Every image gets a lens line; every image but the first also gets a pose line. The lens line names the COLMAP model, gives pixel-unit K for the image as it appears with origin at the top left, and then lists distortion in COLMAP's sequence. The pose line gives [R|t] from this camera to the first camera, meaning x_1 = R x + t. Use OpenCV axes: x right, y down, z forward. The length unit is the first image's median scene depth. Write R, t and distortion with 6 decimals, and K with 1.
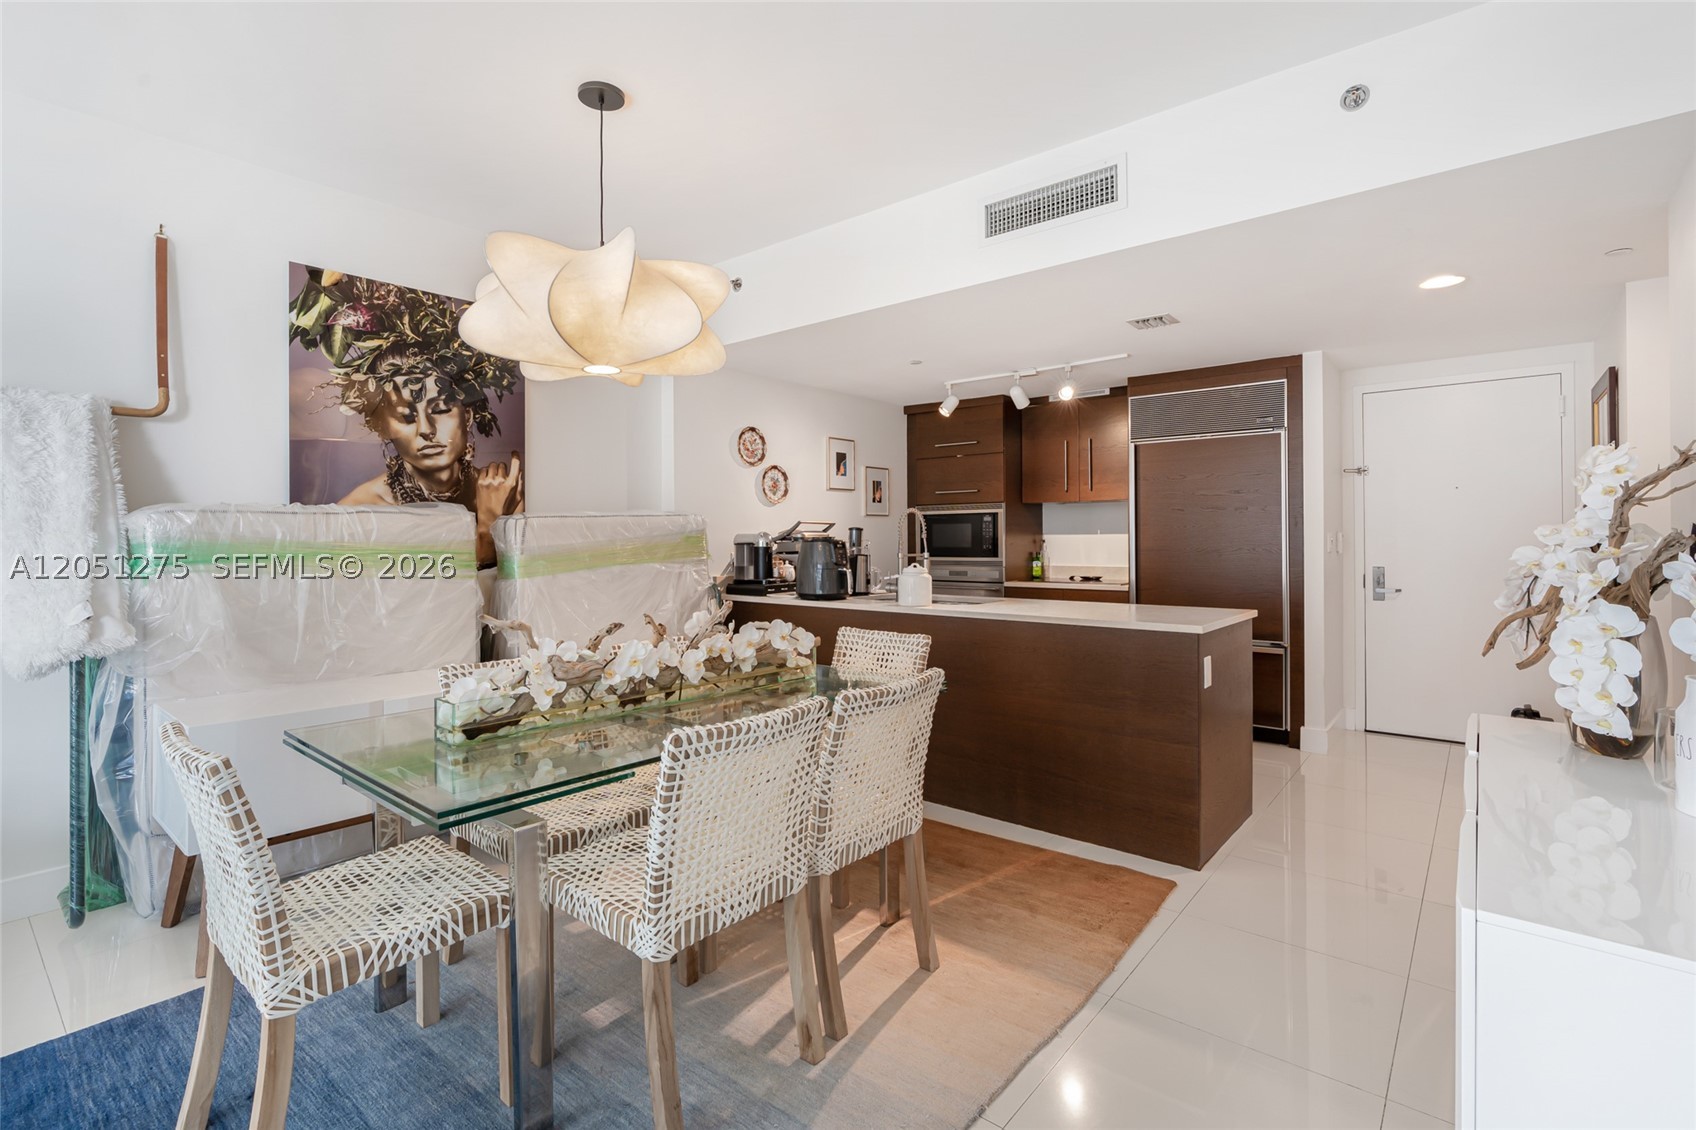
lens RADIAL K [[772.3, 0, 815.4], [0, 772.3, 537.1], [0, 0, 1]] dist [-0.014093, 0.006540]
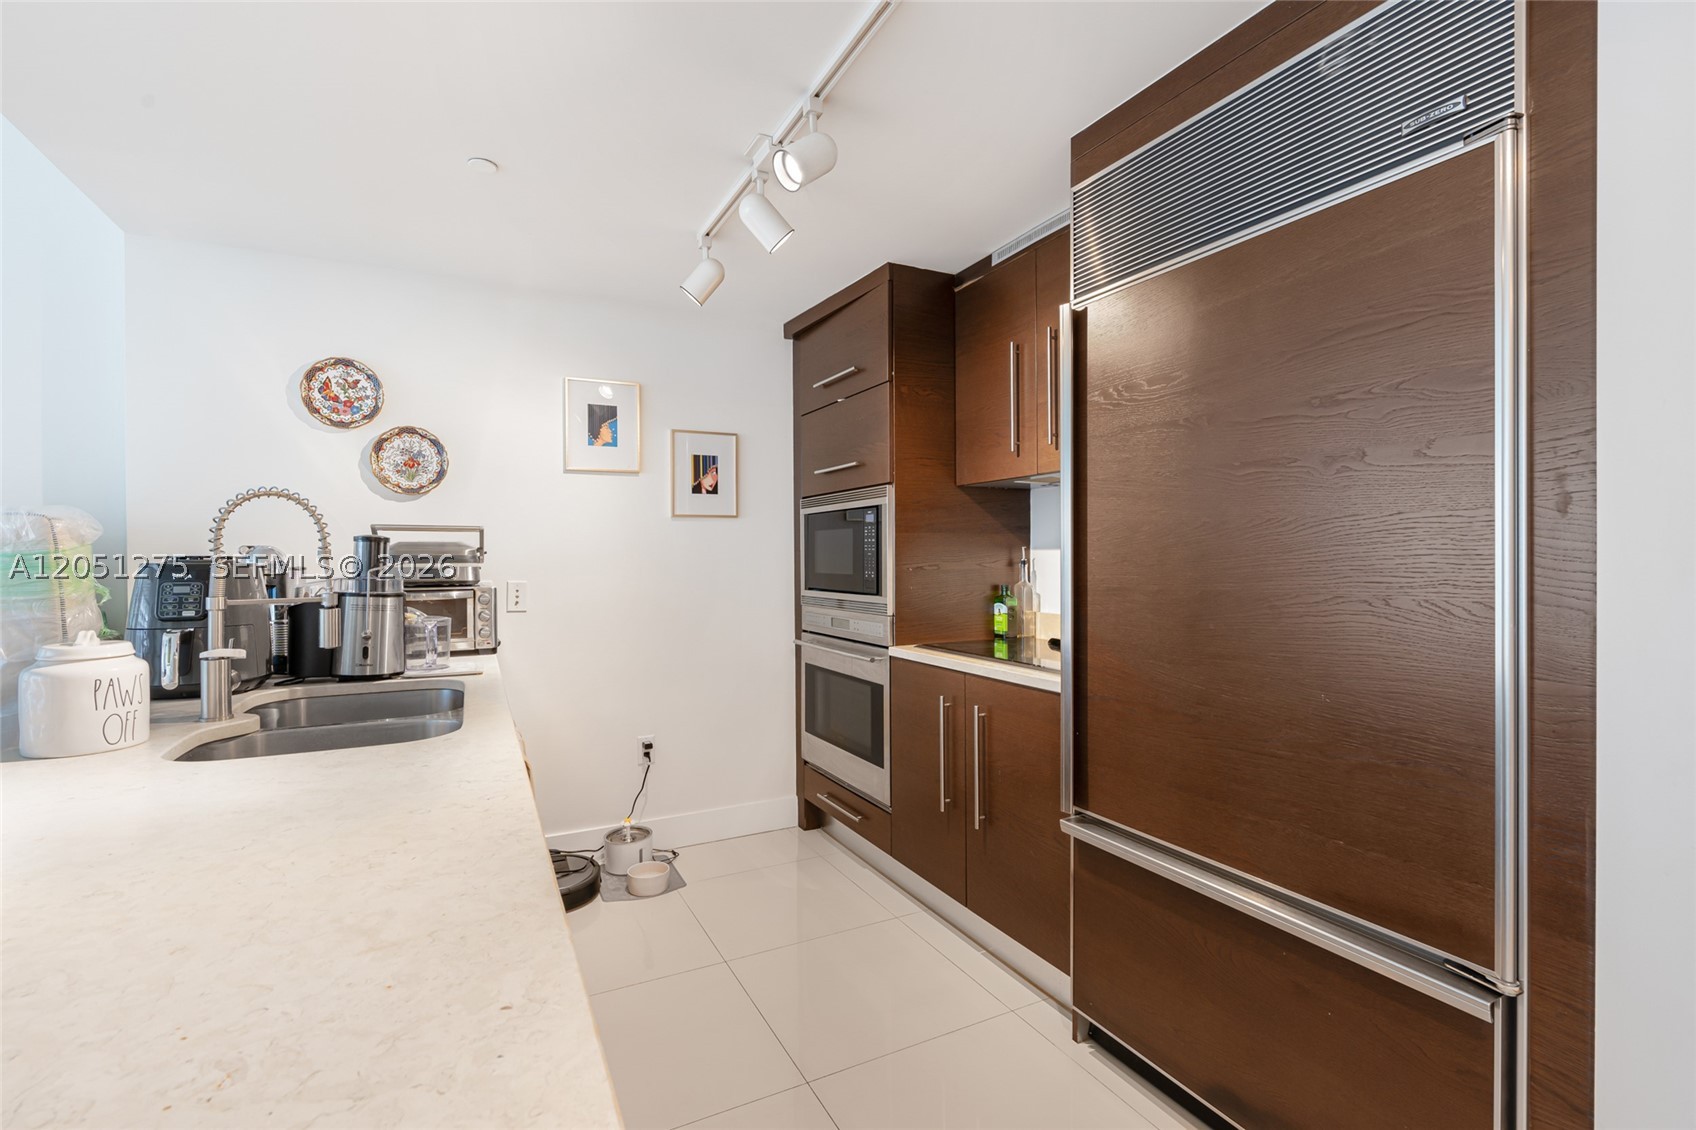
lens RADIAL K [[772.3, 0, 841.7], [0, 772.3, 557.2], [0, 0, 1]] dist [-0.014093, 0.006540]
pose [[0.930085, -0.000251, -0.367345, 0.617983], [0.002380, 0.999983, 0.005344, -0.002139], [0.367337, -0.005844, 0.930069, 0.847257]]
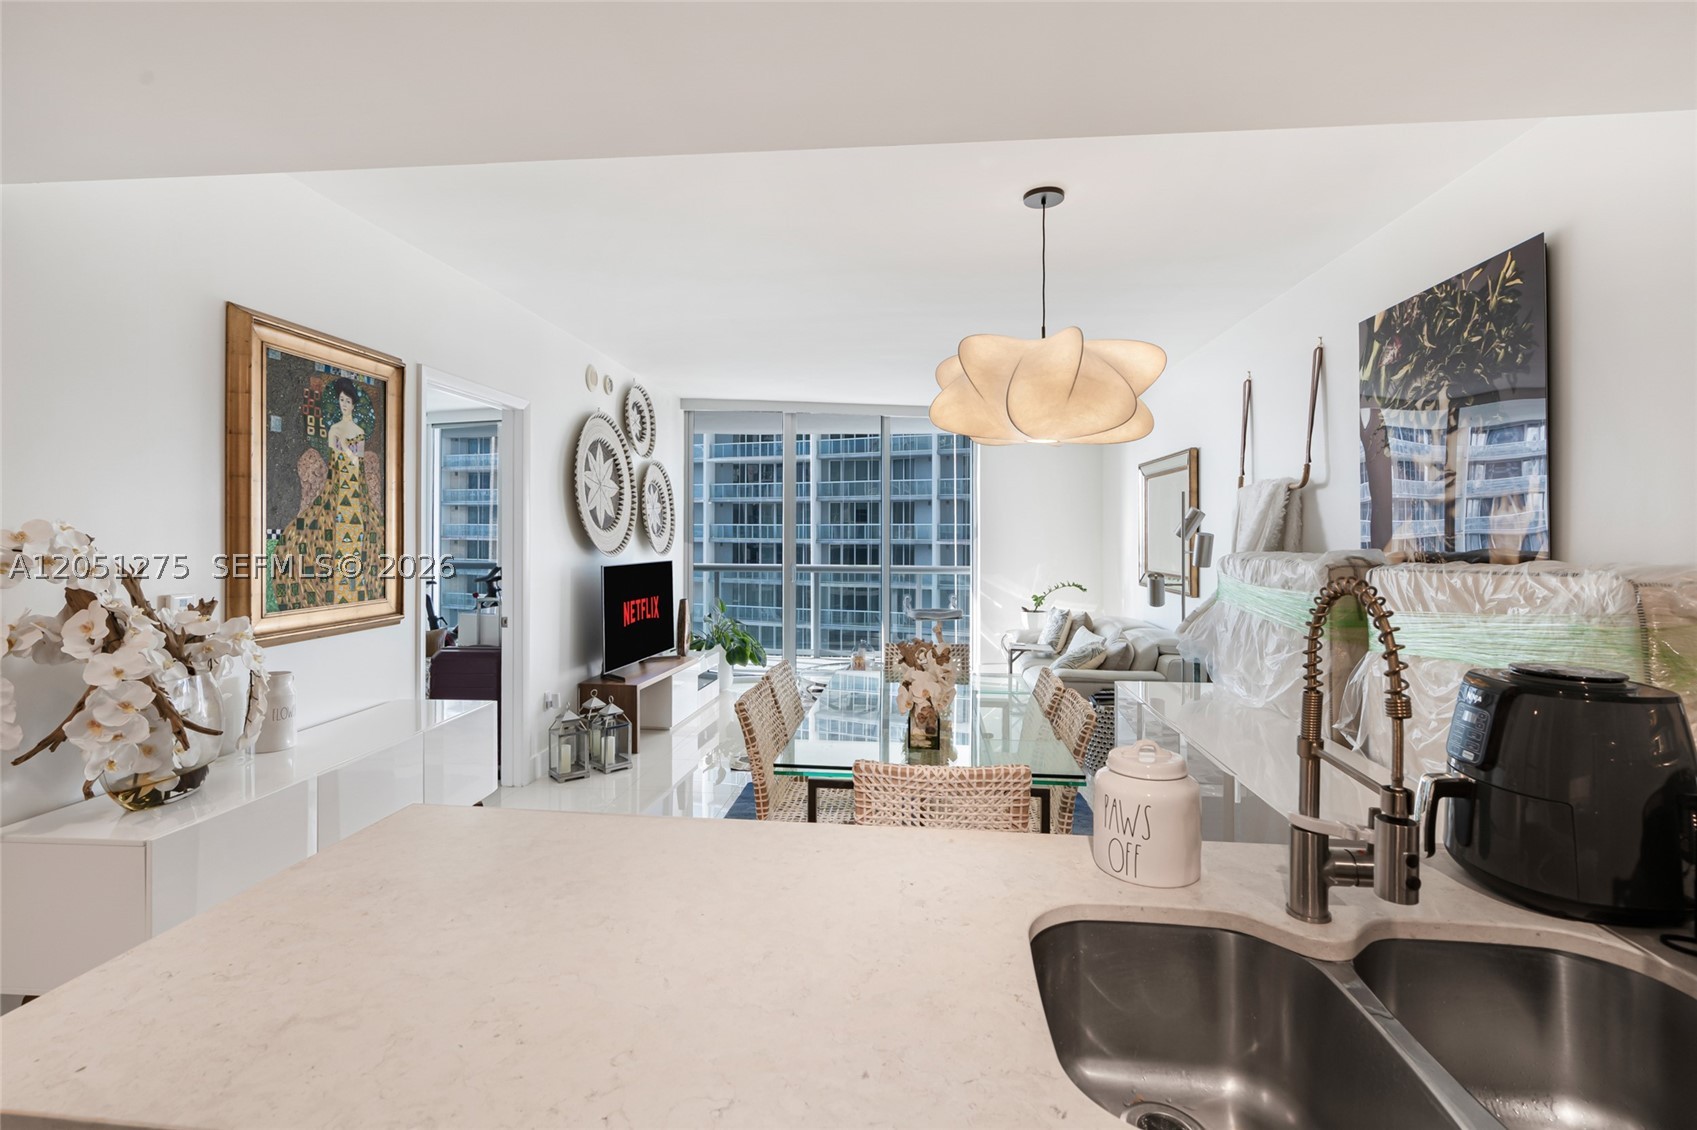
lens RADIAL K [[772.8, 0, 844.3], [0, 772.8, 533.0], [0, 0, 1]] dist [-0.014093, 0.006540]
pose [[-0.810154, -0.001346, -0.586216, 0.450497], [-0.001023, 0.999999, -0.000882, -0.058641], [0.586216, -0.000115, -0.810154, 1.263611]]
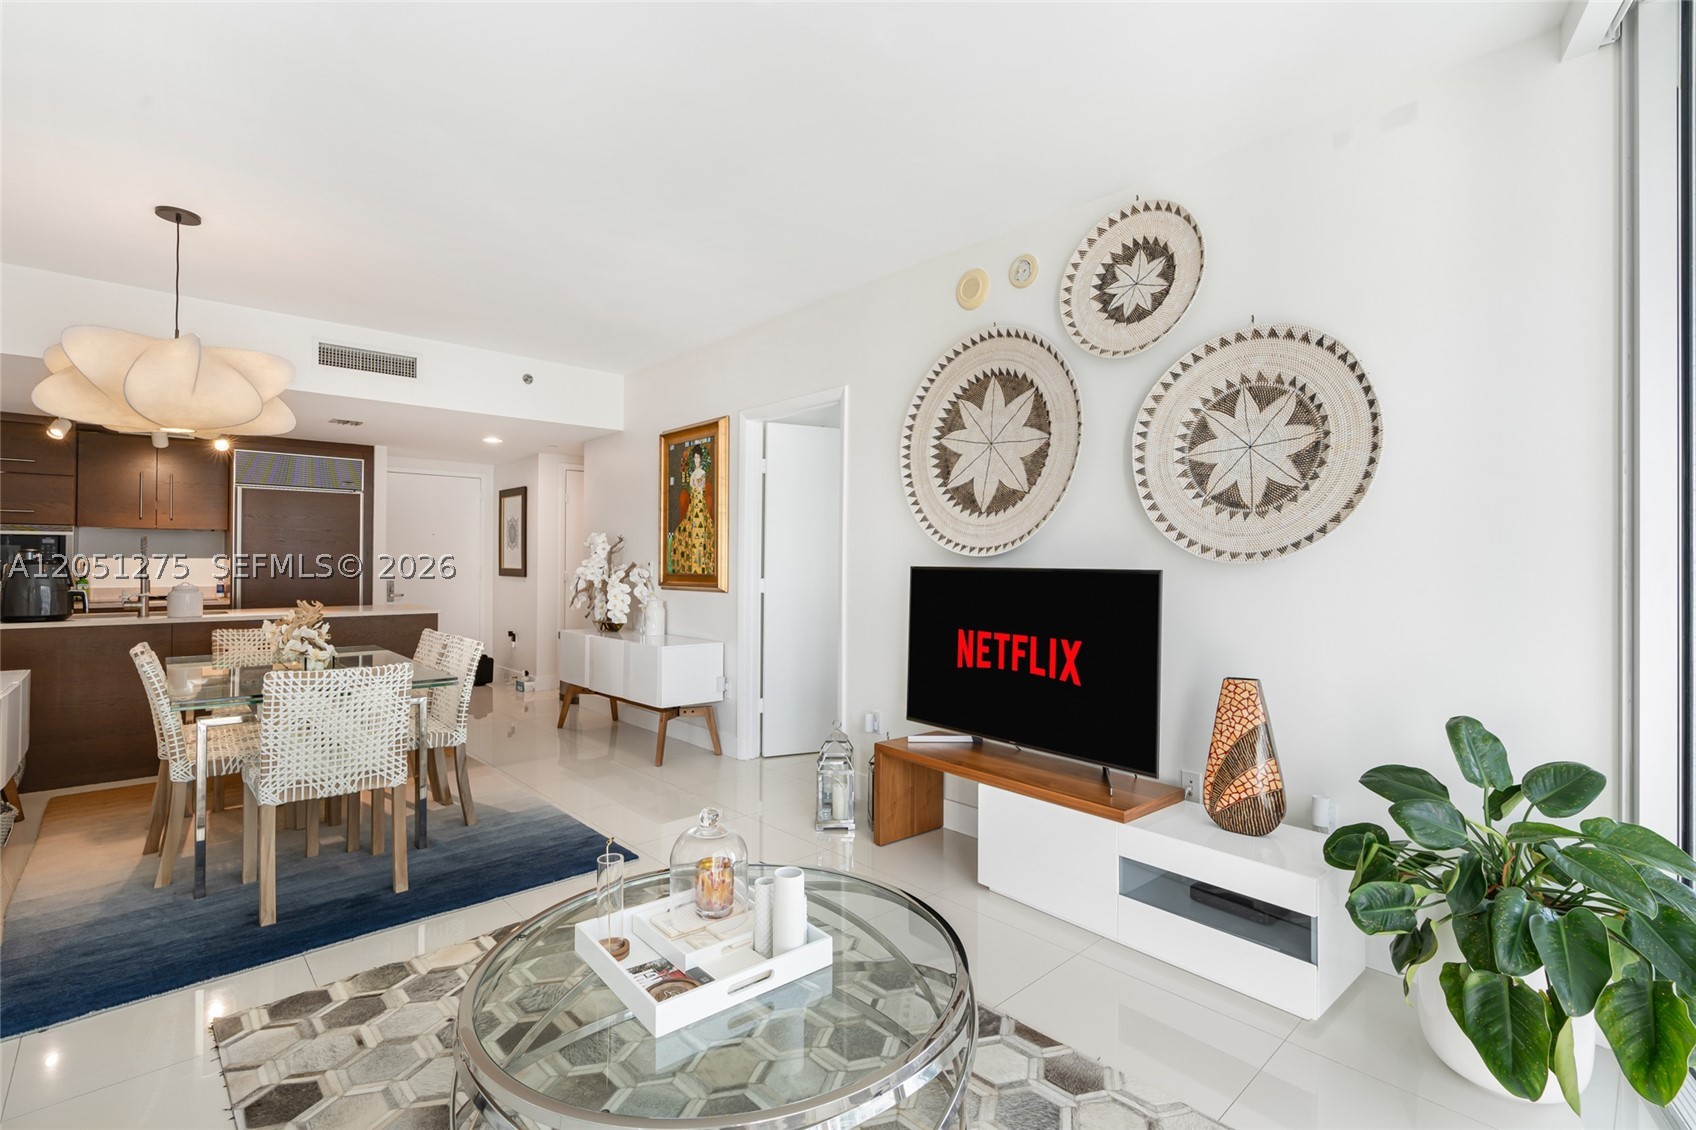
lens RADIAL K [[772.3, 0, 854.9], [0, 772.3, 551.7], [0, 0, 1]] dist [-0.014093, 0.006540]
pose [[0.096488, 0.018367, 0.995165, -1.025845], [-0.006908, 0.999818, -0.017783, 0.000021], [-0.995310, -0.005158, 0.096597, -0.170098]]
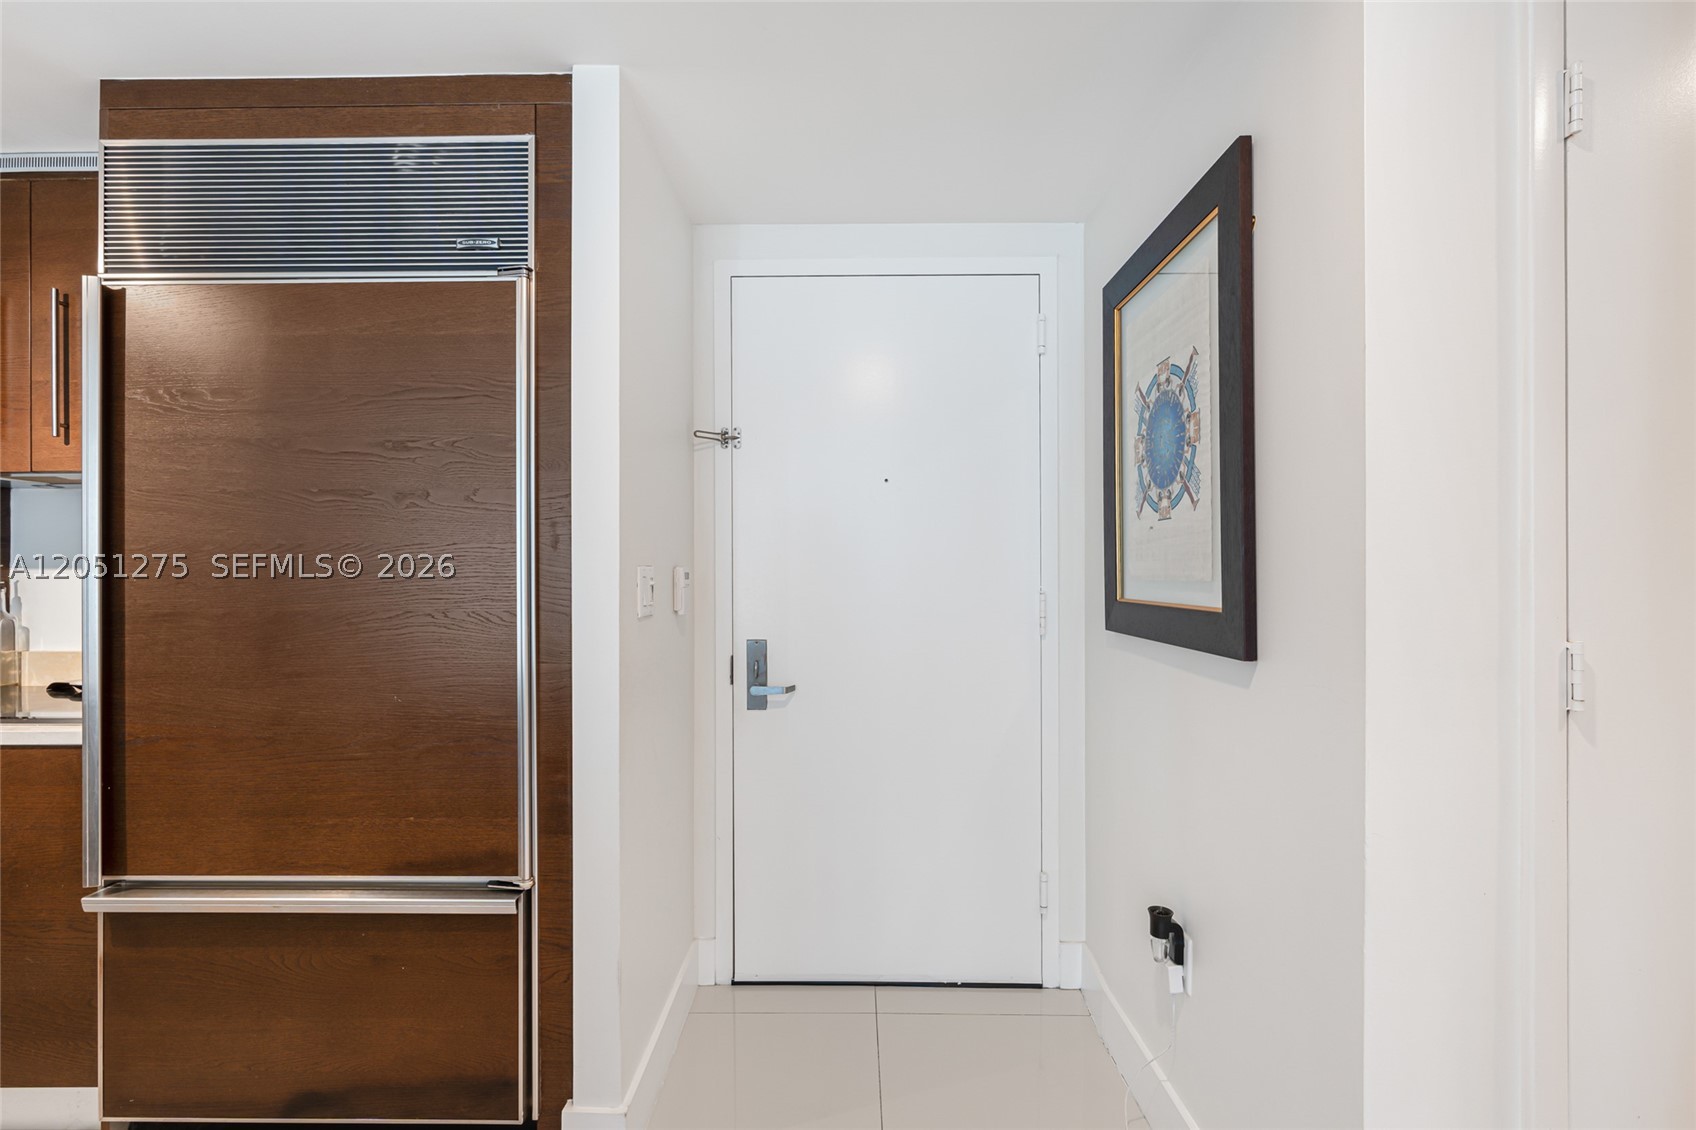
lens RADIAL K [[772.3, 0, 857.1], [0, 772.3, 580.2], [0, 0, 1]] dist [-0.014093, 0.006540]
pose [[0.753931, -0.002090, 0.656950, 0.609684], [-0.002651, 0.999977, 0.006224, -0.002102], [-0.656948, -0.006434, 0.753909, 0.782661]]
